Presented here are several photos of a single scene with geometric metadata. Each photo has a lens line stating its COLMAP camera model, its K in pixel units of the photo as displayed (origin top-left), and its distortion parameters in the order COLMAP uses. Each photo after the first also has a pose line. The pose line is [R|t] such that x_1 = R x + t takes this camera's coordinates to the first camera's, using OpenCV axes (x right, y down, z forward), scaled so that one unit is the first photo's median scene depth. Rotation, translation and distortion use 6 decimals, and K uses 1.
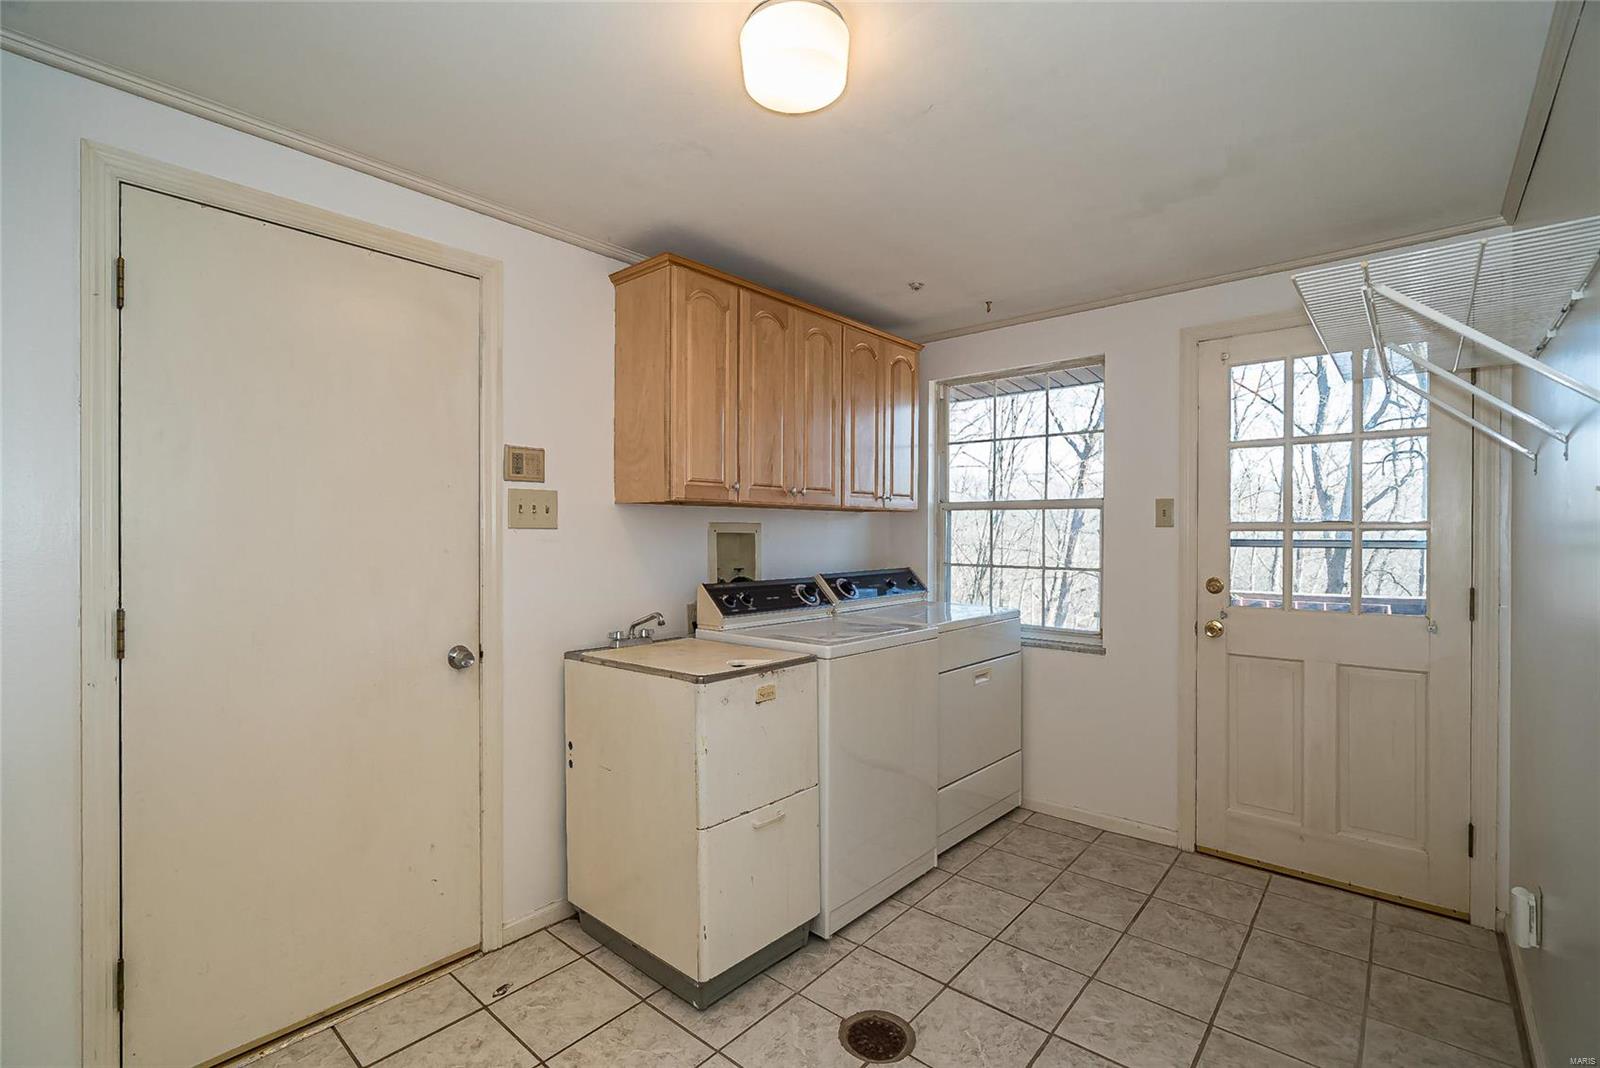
lens RADIAL K [[699.1, 0, 793.5], [0, 699.1, 535.8], [0, 0, 1]] dist [-0.001077, 0.000075]
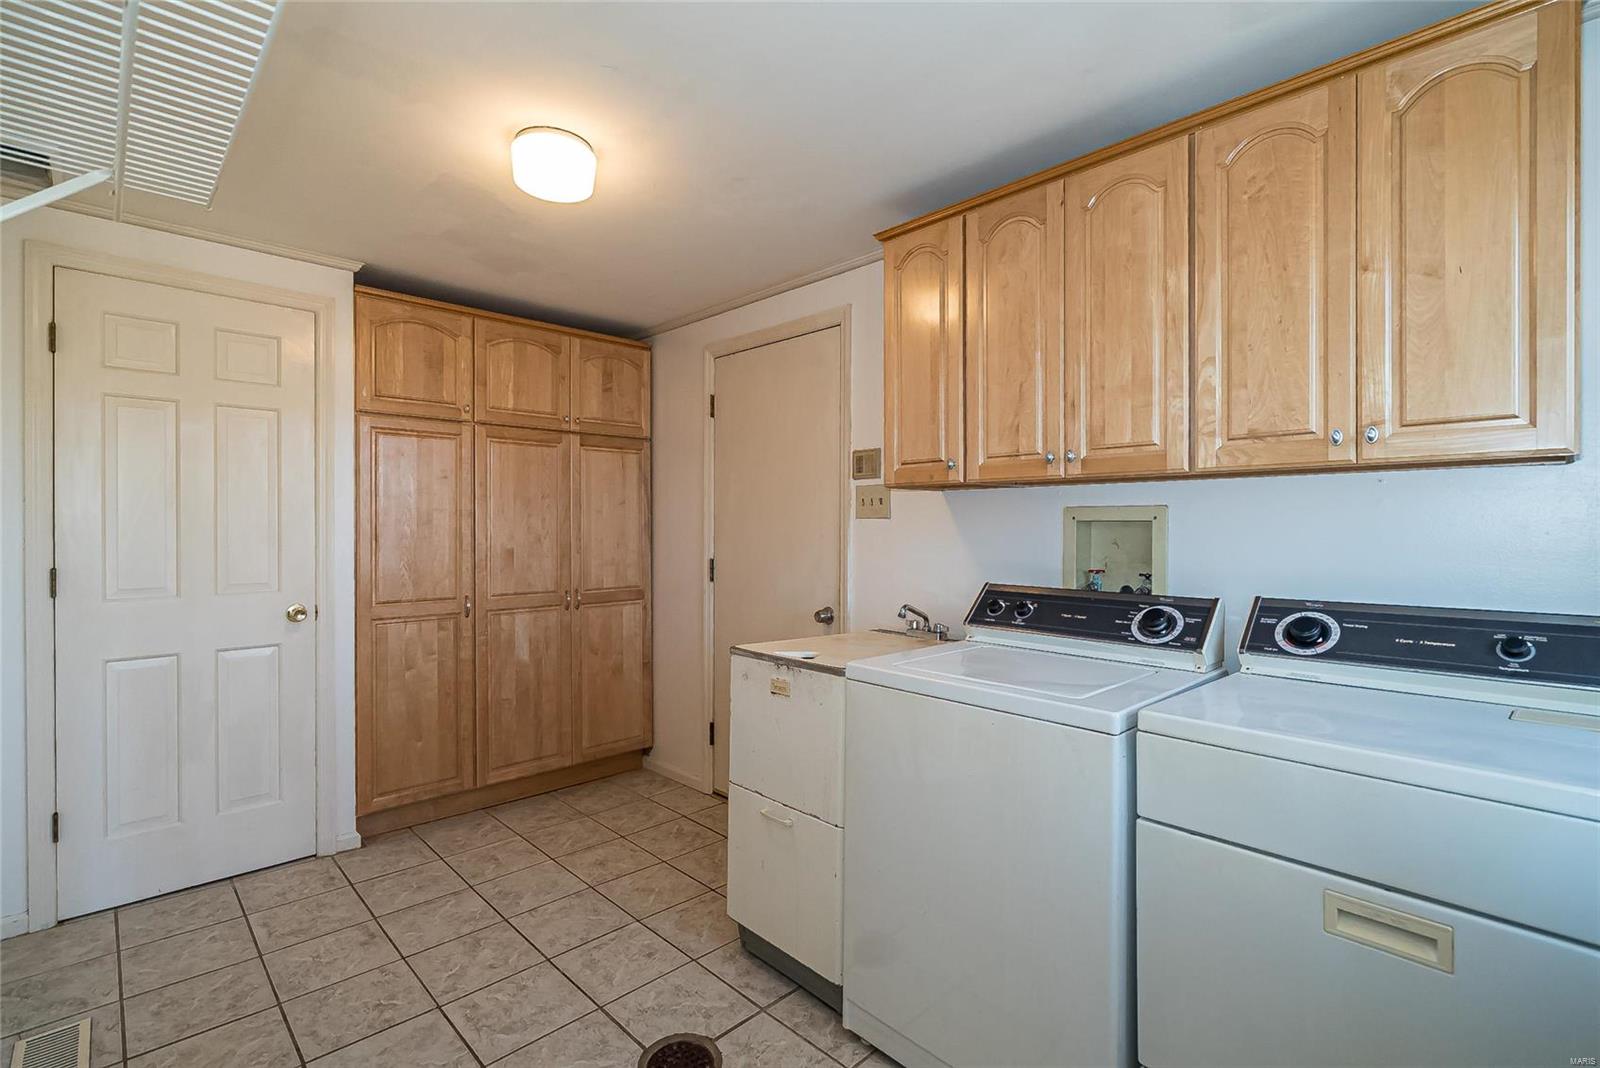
lens RADIAL K [[733.0, 0, 797.0], [0, 733.0, 527.4], [0, 0, 1]] dist [-0.002621, -0.000009]
pose [[-0.072853, -0.000816, -0.997342, 0.851117], [-0.002341, 0.999997, -0.000648, 0.005495], [0.997340, 0.002287, -0.072854, 0.966146]]
